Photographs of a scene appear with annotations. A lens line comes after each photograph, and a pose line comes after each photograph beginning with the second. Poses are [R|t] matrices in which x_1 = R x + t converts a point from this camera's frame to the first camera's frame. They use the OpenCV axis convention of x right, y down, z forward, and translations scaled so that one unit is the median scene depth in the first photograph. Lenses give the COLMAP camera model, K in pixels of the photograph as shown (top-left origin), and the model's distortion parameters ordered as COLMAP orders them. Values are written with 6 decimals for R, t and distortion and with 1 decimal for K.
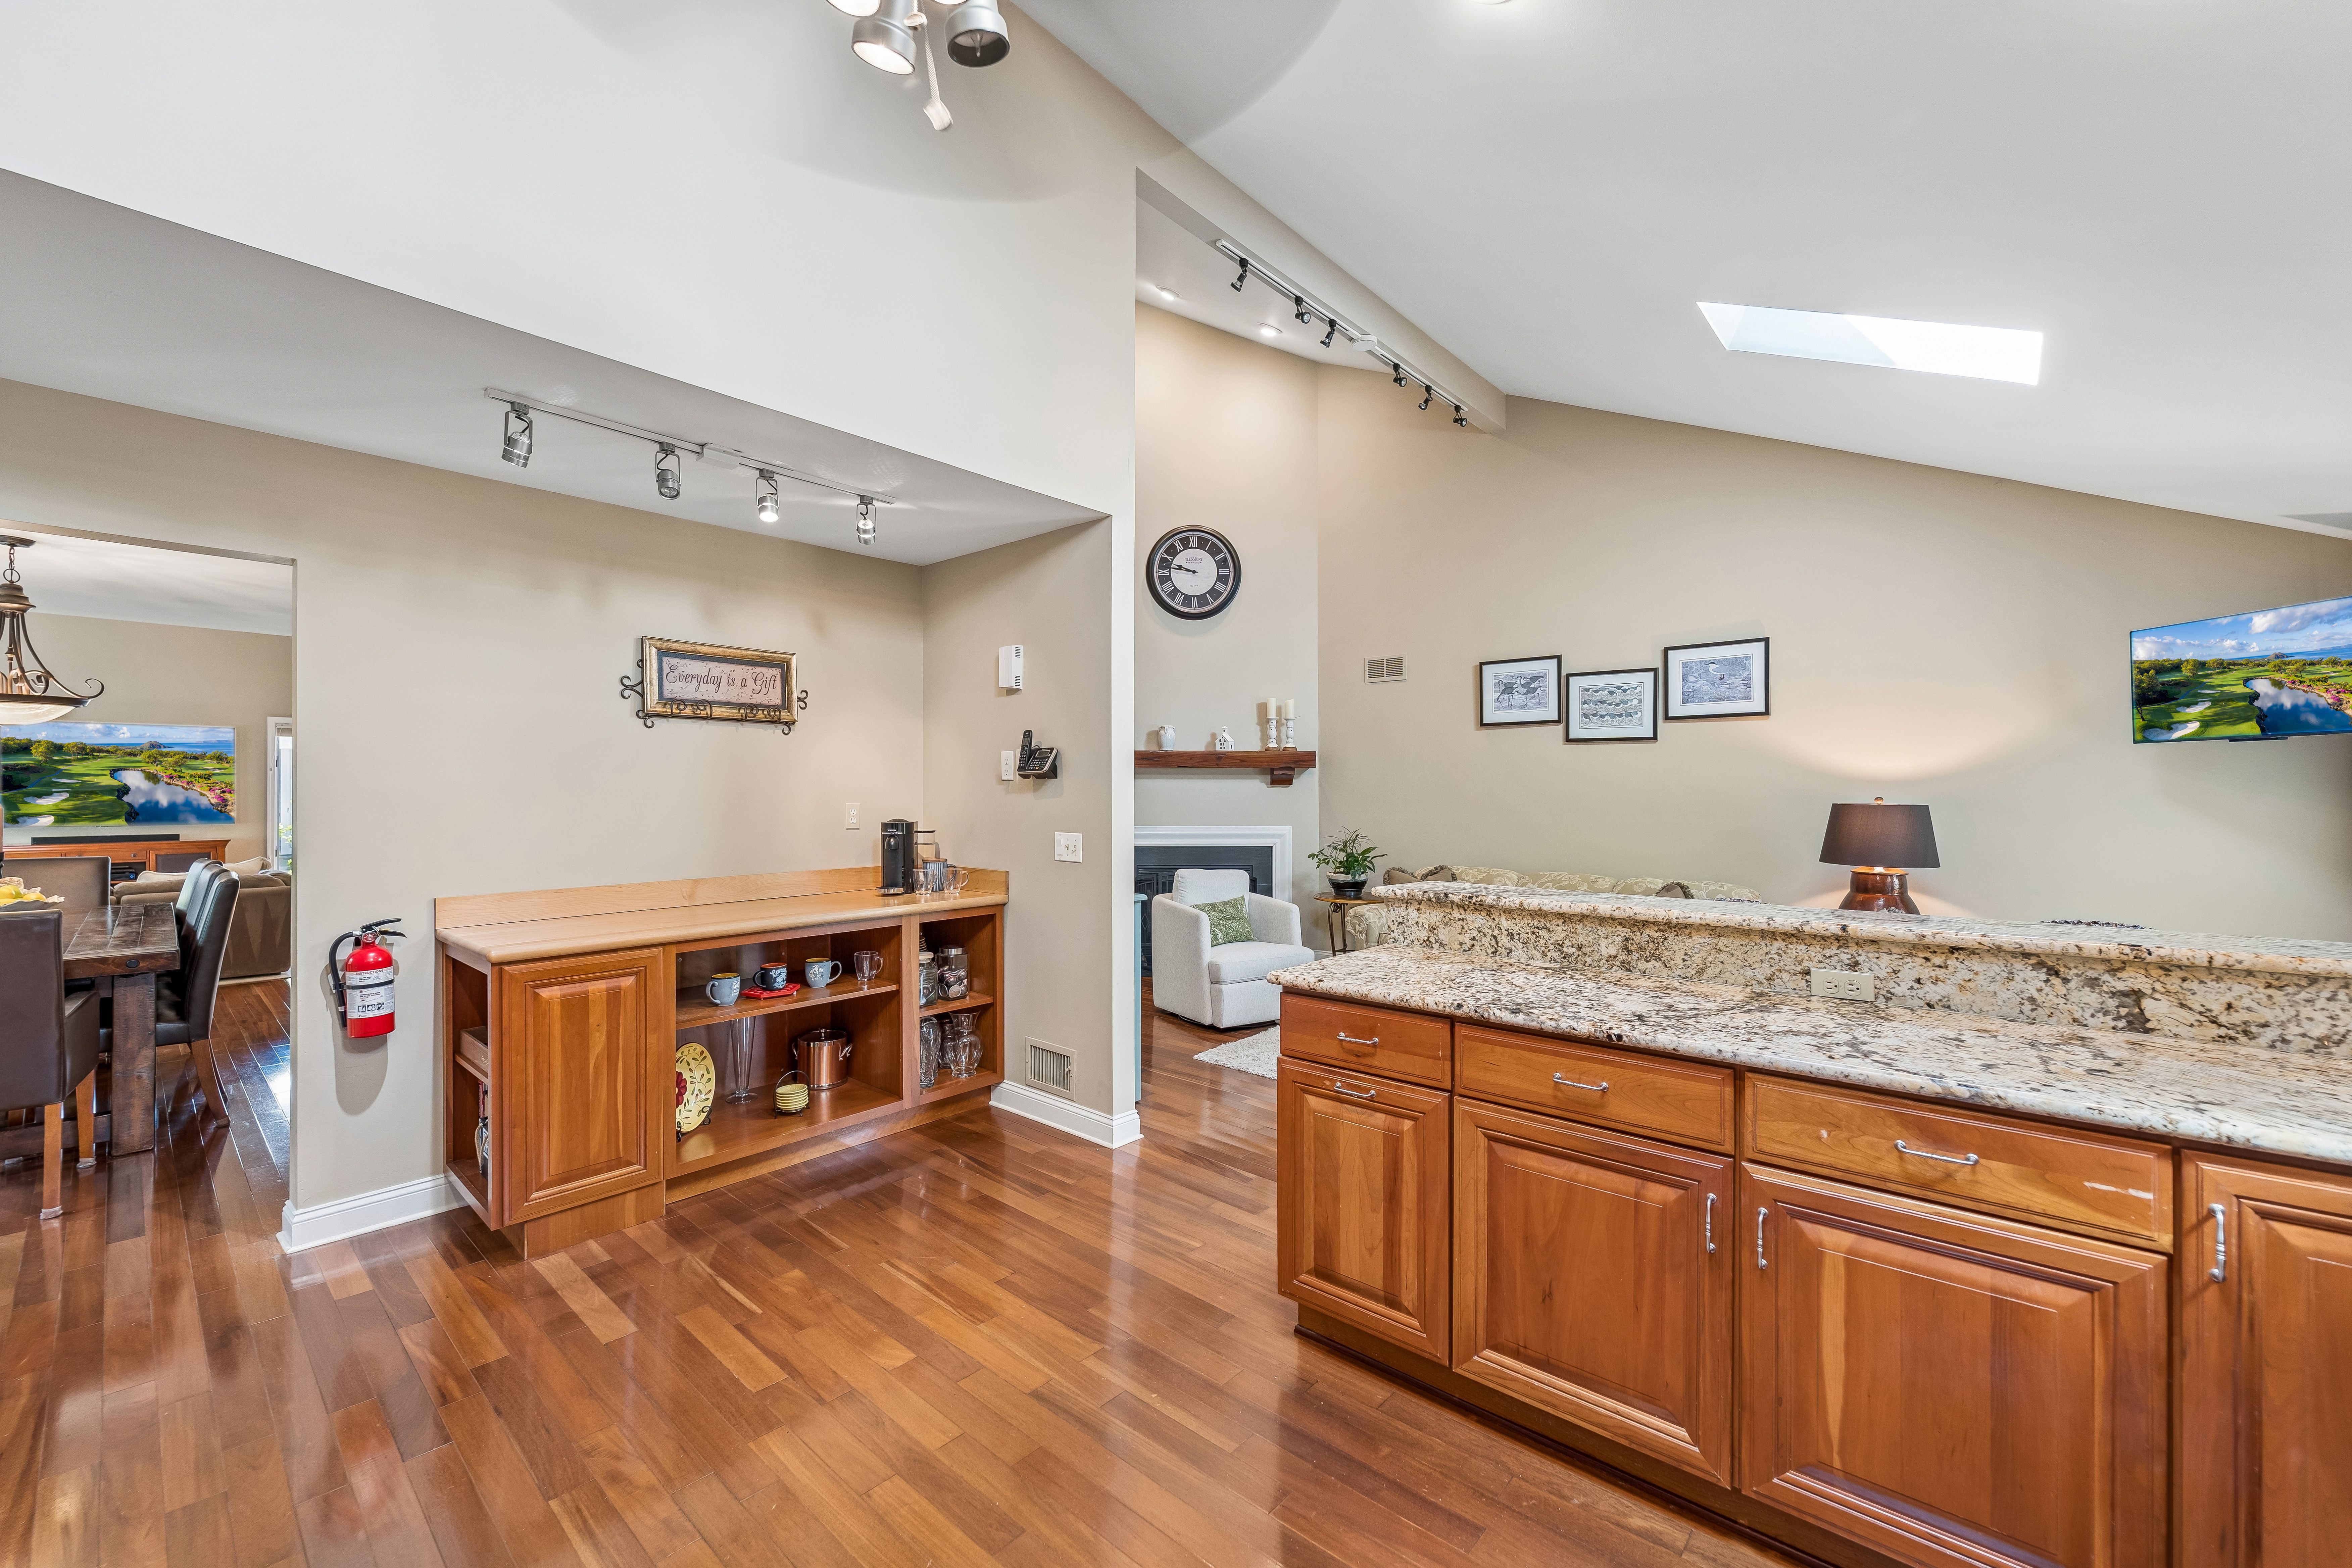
lens RADIAL K [[947.5, 0, 1176.0], [0, 947.5, 784.0], [0, 0, 1]] dist [-0.000620, -0.000111]
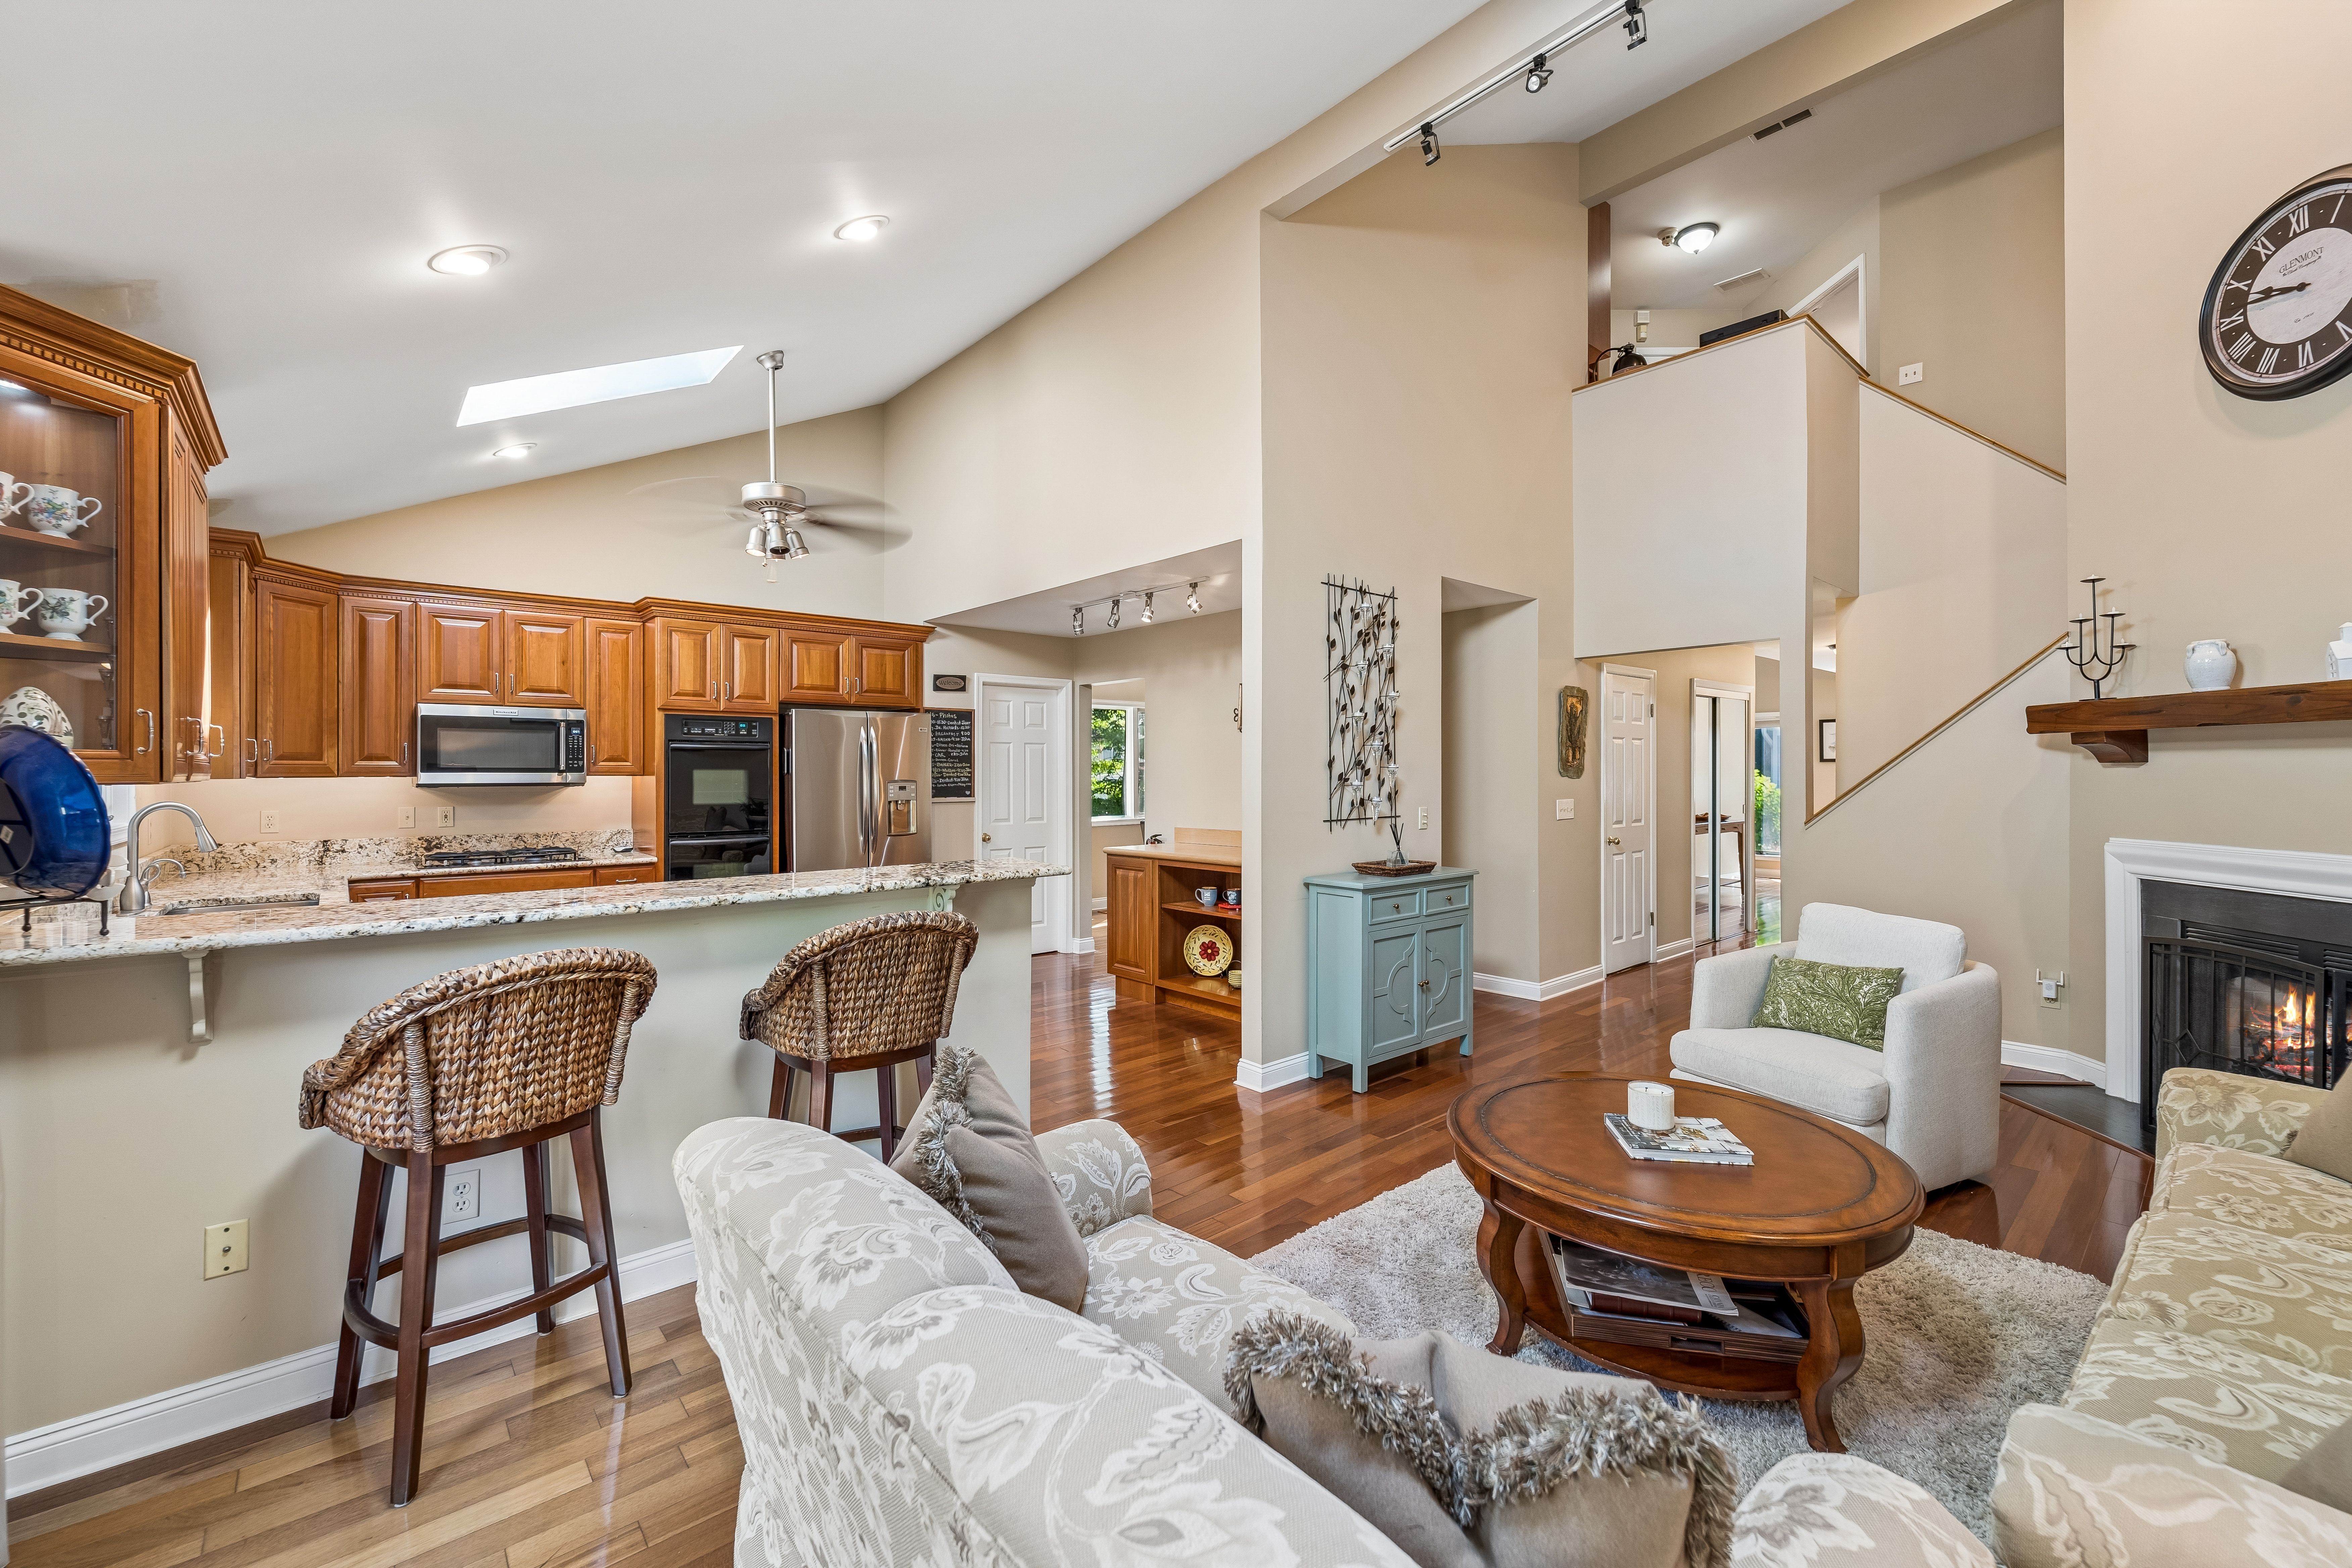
lens RADIAL K [[947.5, 0, 1176.0], [0, 947.5, 784.0], [0, 0, 1]] dist [-0.000620, -0.000111]
pose [[-0.117822, 0.010429, -0.992980, 1.472606], [0.010215, 0.999905, 0.009290, 0.006625], [0.992982, -0.009049, -0.117918, 1.444380]]
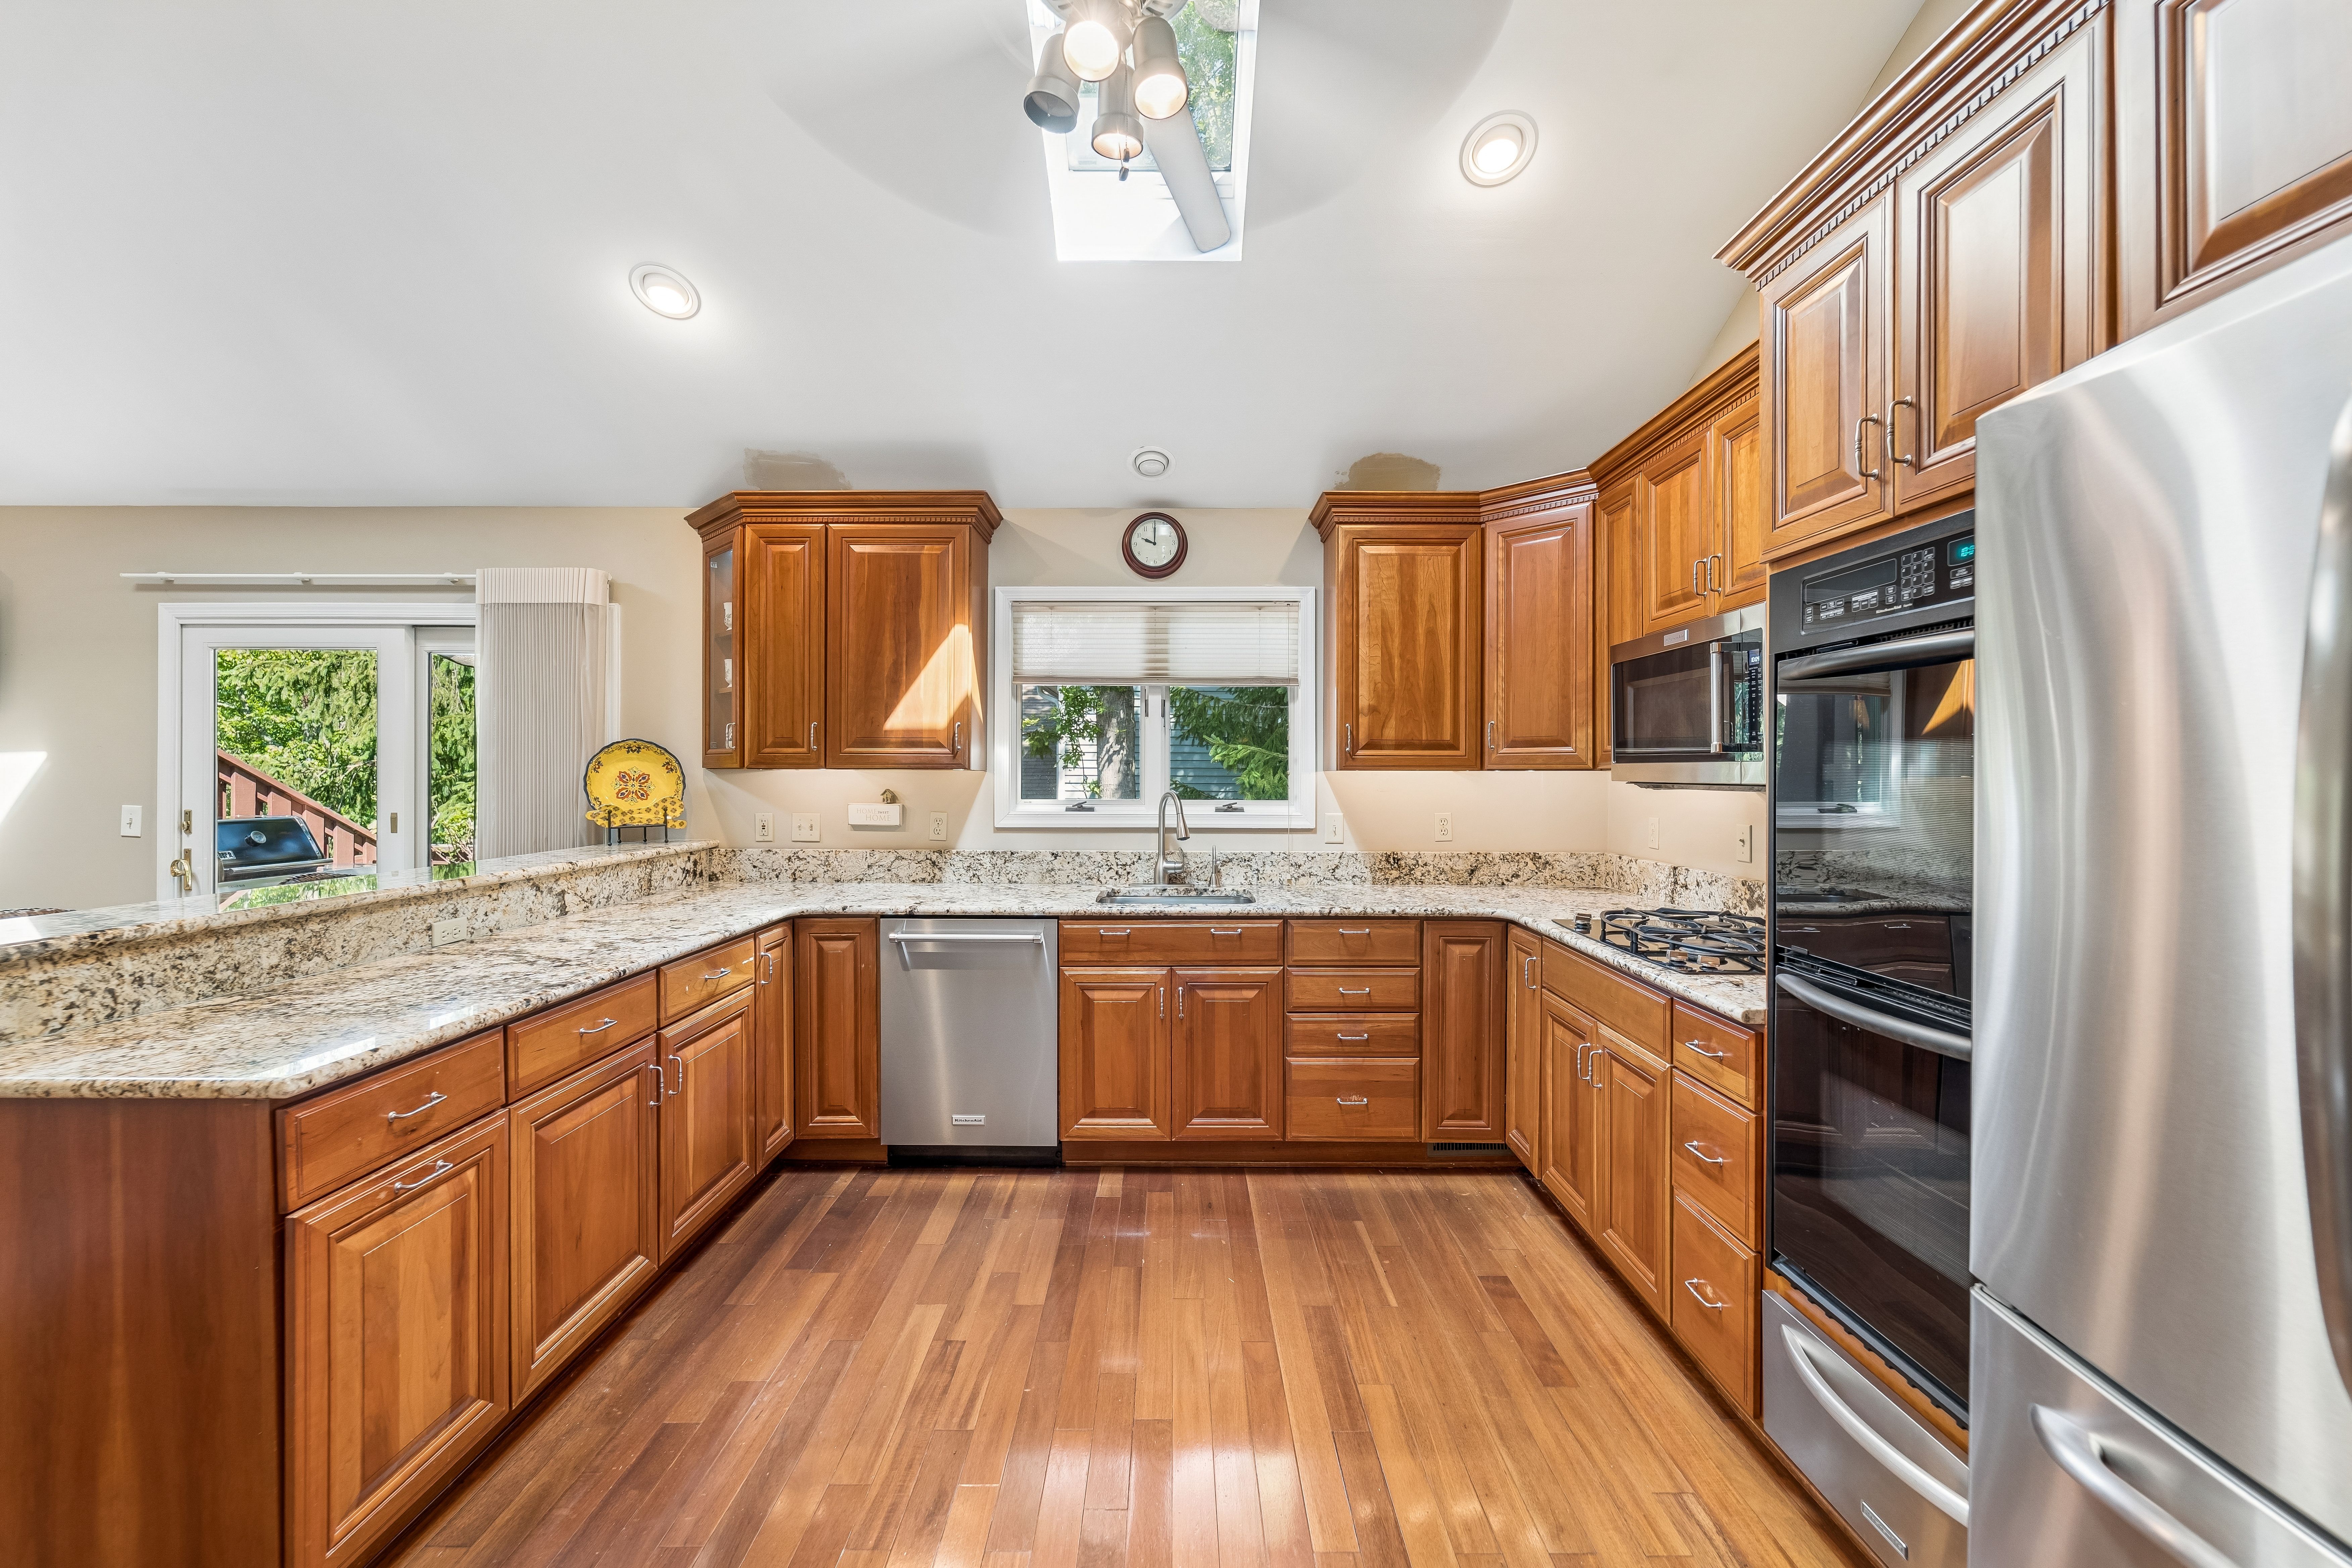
lens RADIAL K [[947.5, 0, 1176.0], [0, 947.5, 784.0], [0, 0, 1]] dist [-0.000620, -0.000111]
pose [[-0.664807, -0.011220, 0.746931, -0.615891], [-0.010310, 0.999930, 0.005844, 0.009109], [-0.746944, -0.003816, -0.664876, 0.874735]]
